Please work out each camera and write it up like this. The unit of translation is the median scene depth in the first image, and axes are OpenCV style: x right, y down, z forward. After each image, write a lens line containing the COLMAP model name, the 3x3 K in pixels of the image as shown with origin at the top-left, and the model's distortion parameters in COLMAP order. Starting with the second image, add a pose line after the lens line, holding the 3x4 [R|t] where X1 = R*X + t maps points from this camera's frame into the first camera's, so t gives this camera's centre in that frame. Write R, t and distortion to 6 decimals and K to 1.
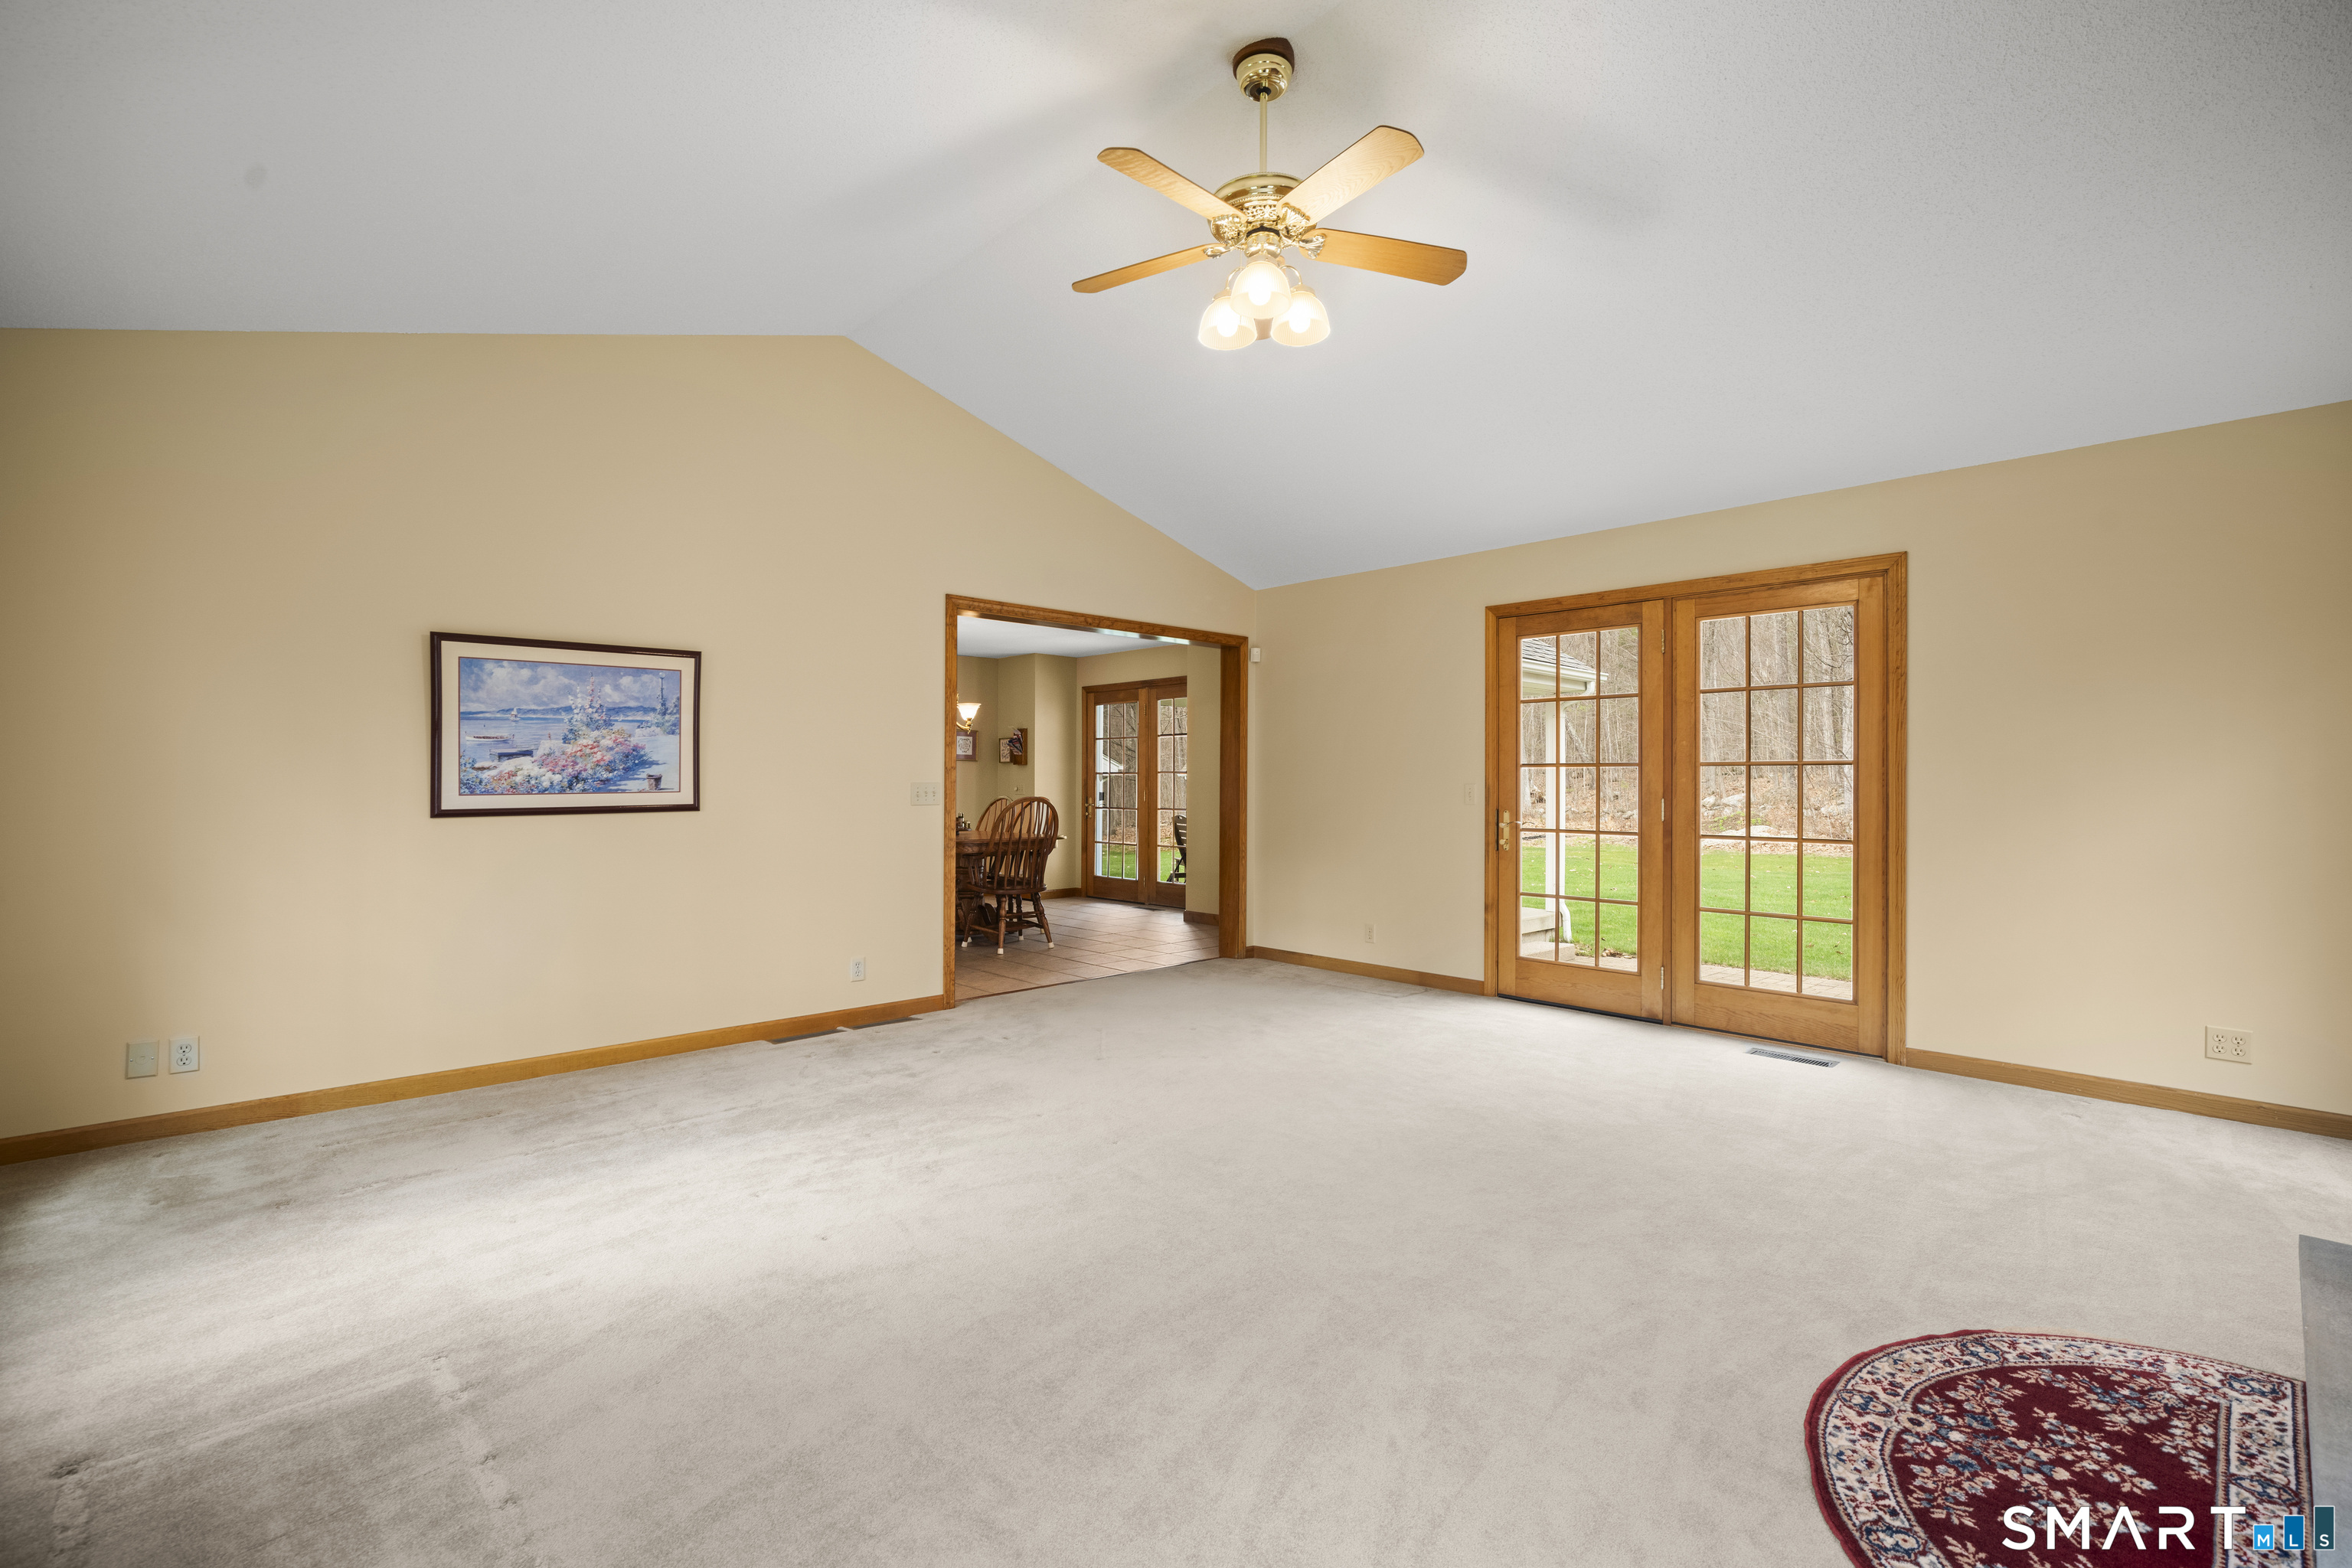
lens RADIAL K [[1046.1, 0, 1177.9], [0, 1046.1, 807.9], [0, 0, 1]] dist [0.007299, 0.000280]
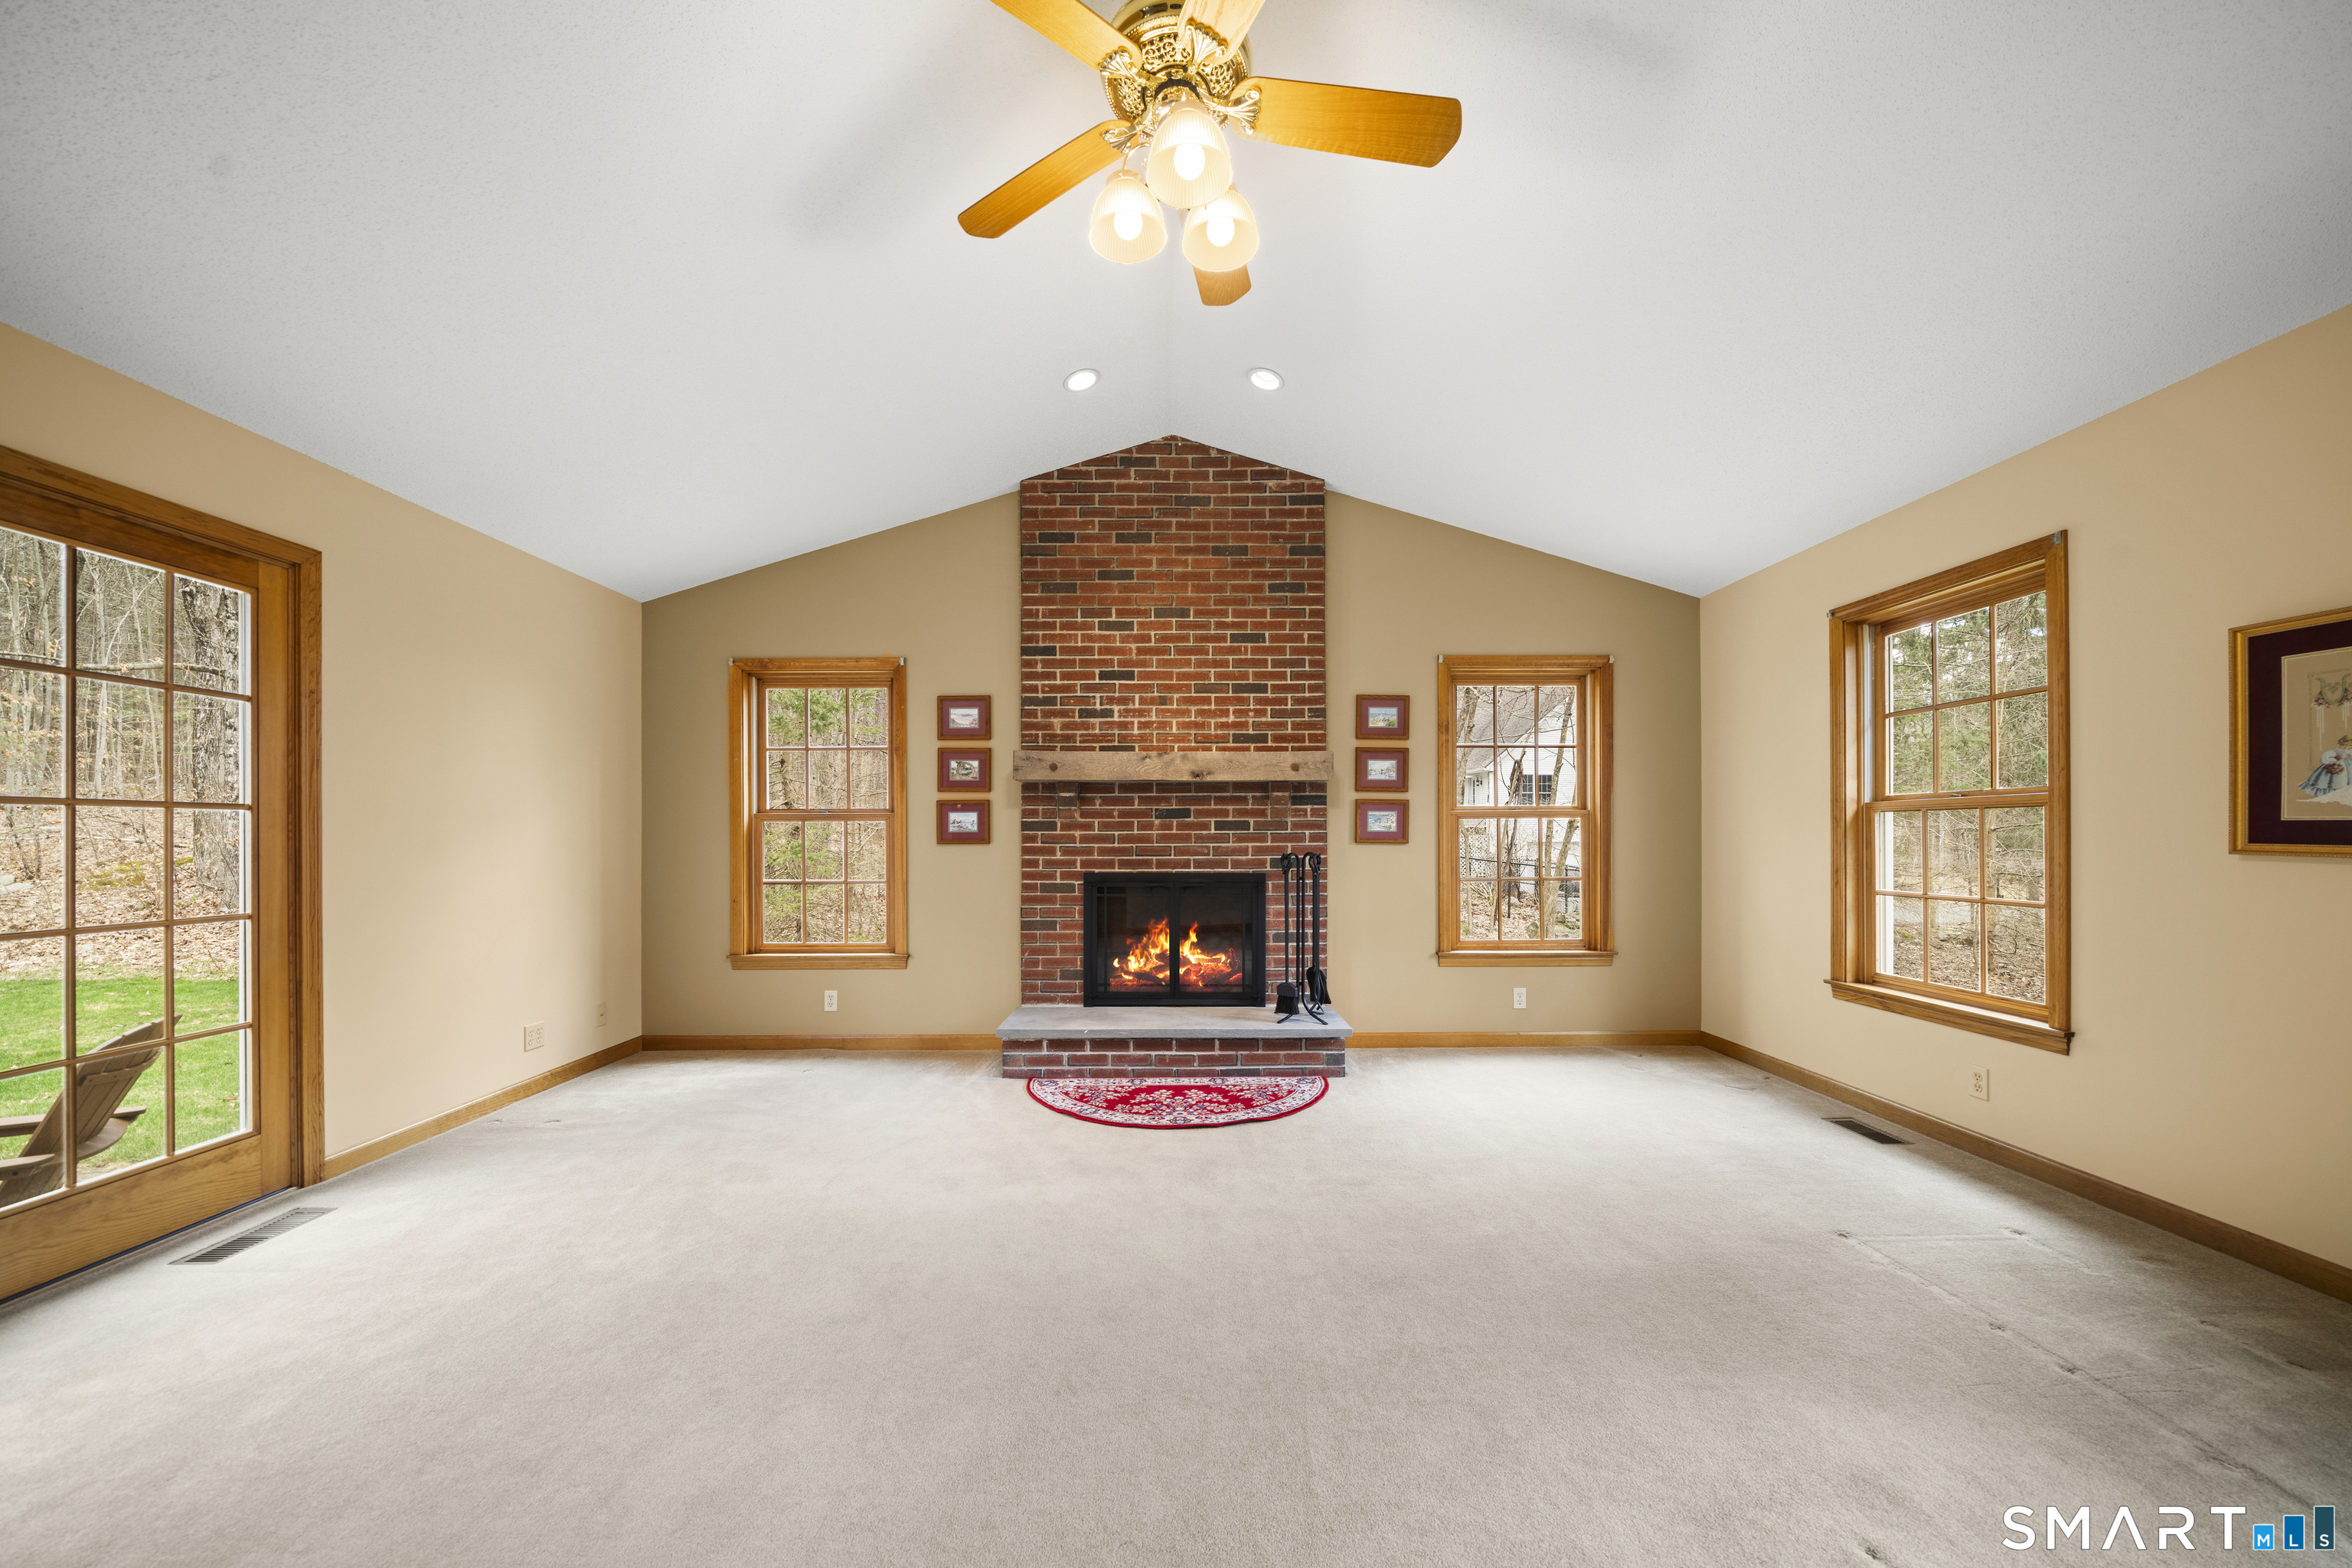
lens RADIAL K [[825.0, 0, 1175.5], [0, 825.0, 831.2], [0, 0, 1]] dist [-0.001969, -0.000194]
pose [[-0.726000, 0.000178, 0.687694, -0.202389], [0.015336, 0.999755, 0.015931, -0.023189], [-0.687523, 0.022113, -0.725826, 0.880866]]
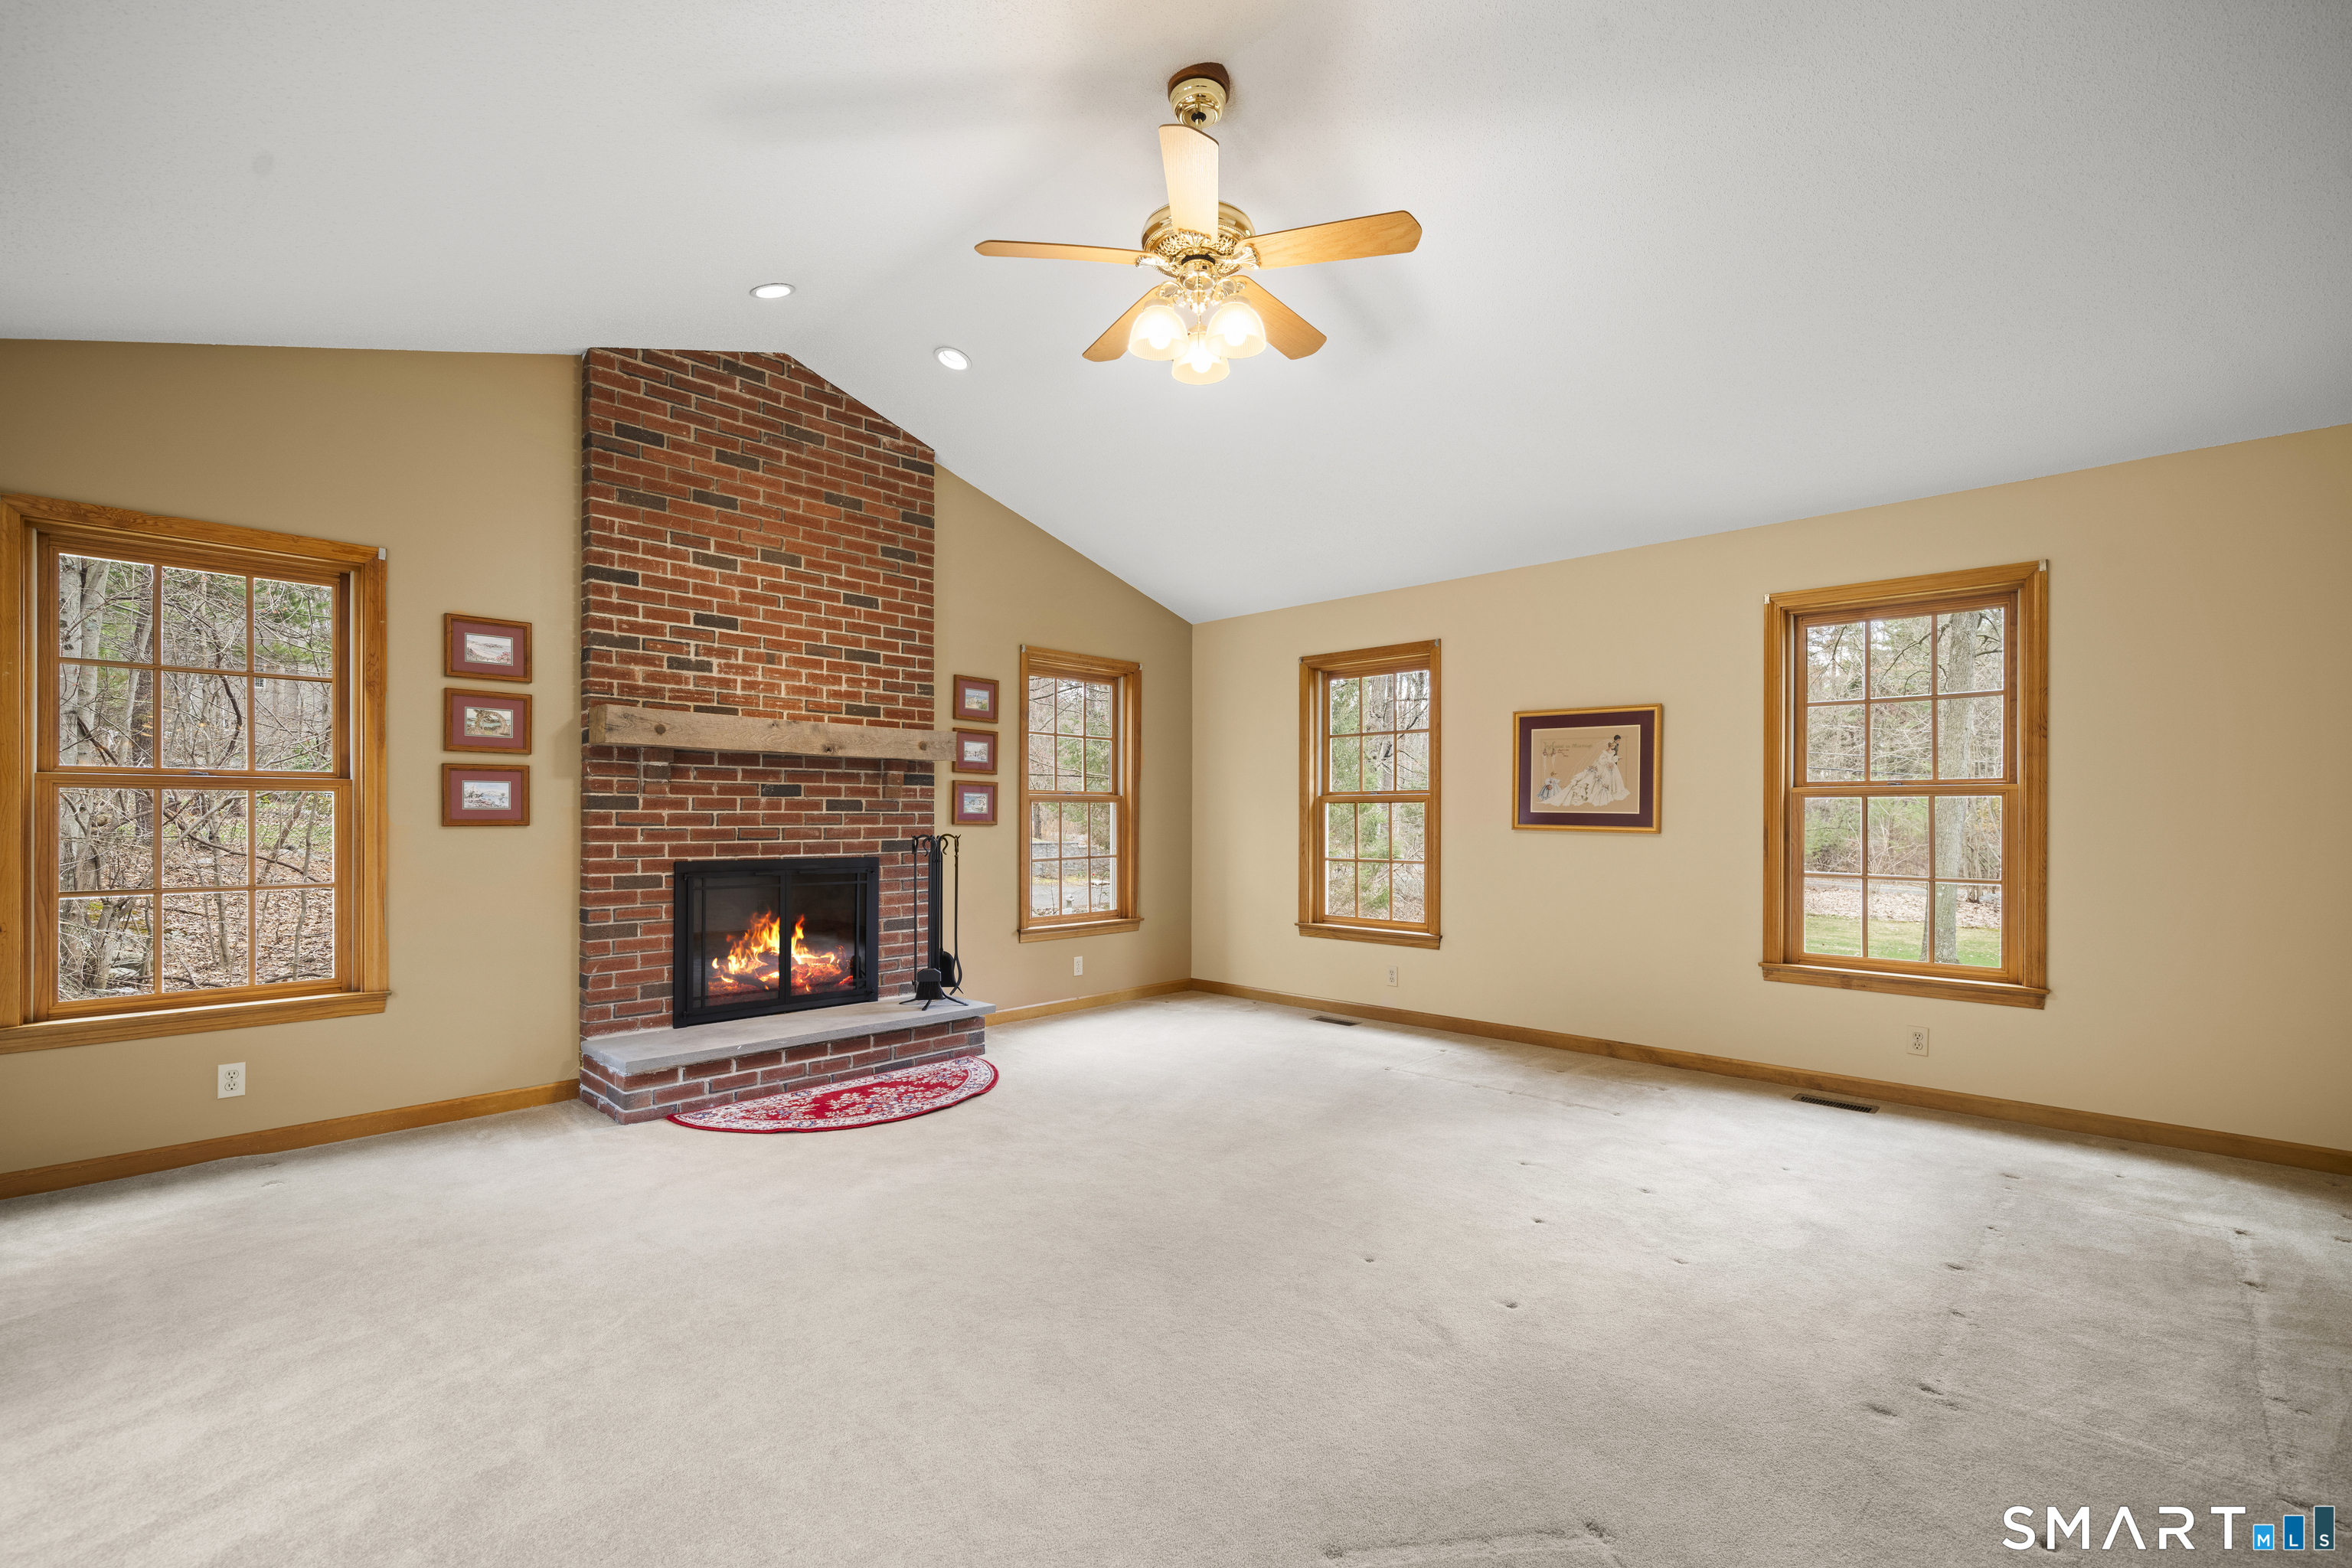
lens RADIAL K [[1046.1, 0, 1177.9], [0, 1046.1, 807.9], [0, 0, 1]] dist [0.007299, 0.000280]
pose [[-0.998751, -0.008748, -0.049198, 0.090209], [-0.009447, 0.999857, 0.014001, -0.029096], [0.049069, 0.014449, -0.998691, 1.230705]]
